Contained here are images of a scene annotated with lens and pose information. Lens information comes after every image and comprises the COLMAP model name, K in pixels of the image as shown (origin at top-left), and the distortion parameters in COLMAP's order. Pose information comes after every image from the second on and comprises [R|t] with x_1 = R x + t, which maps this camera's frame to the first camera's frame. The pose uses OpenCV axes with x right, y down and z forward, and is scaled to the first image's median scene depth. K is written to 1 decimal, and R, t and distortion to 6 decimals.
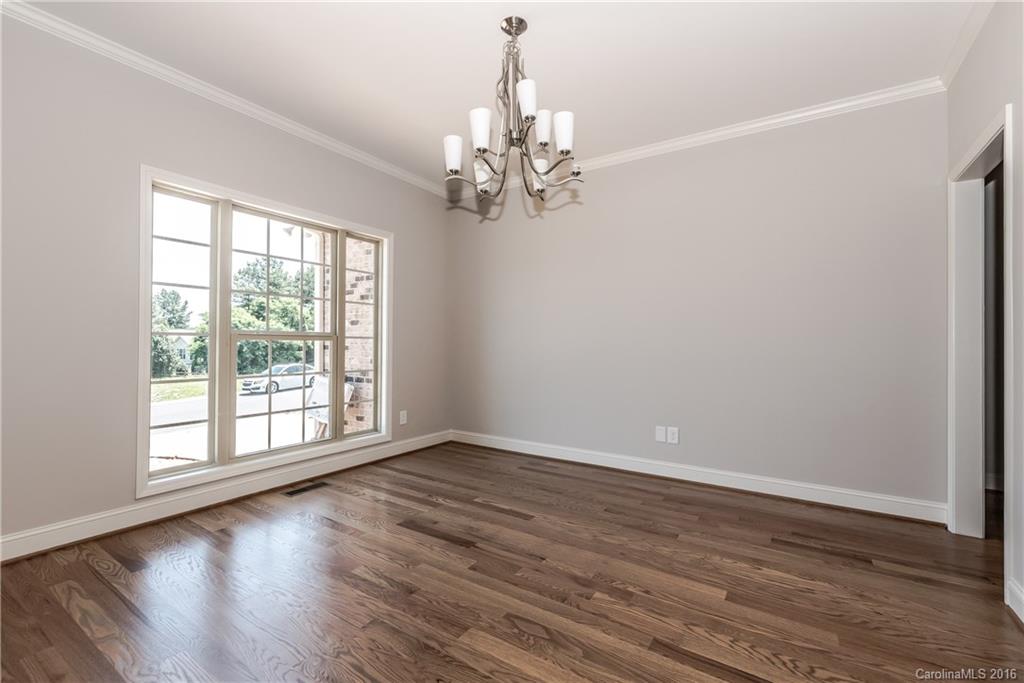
lens RADIAL K [[446.7, 0, 512.0], [0, 446.7, 341.5], [0, 0, 1]] dist [-0.000294, 0.000032]
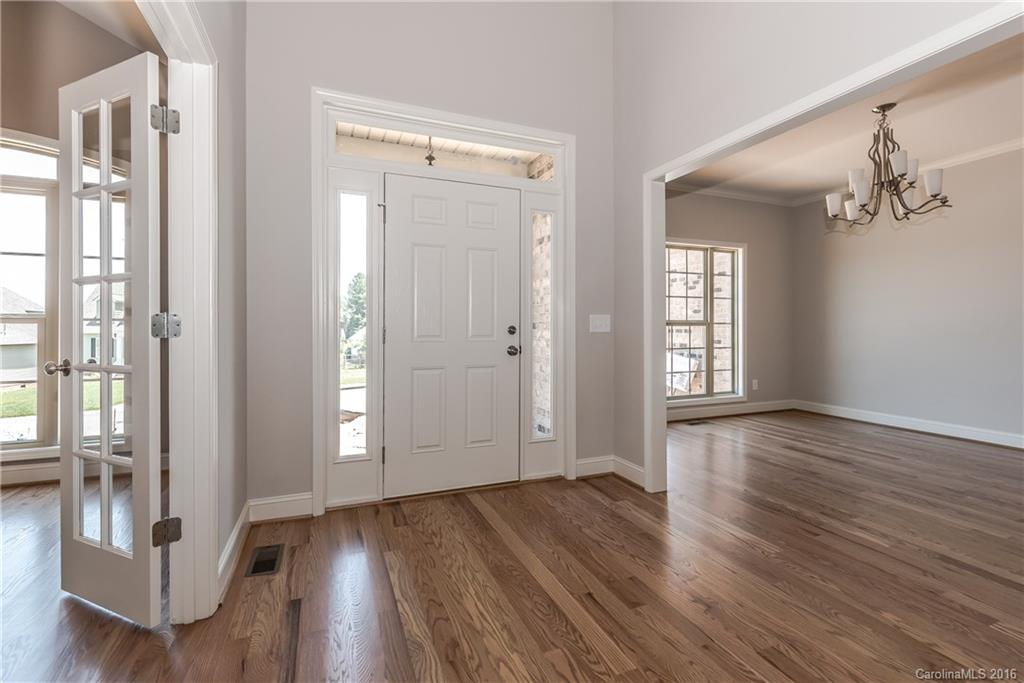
lens RADIAL K [[448.8, 0, 498.9], [0, 448.8, 325.6], [0, 0, 1]] dist [0.000012, -0.000051]
pose [[0.813677, -0.009833, -0.581234, -0.102490], [0.009727, 0.999947, -0.003300, -0.004313], [0.581236, -0.002969, 0.813730, -0.545585]]
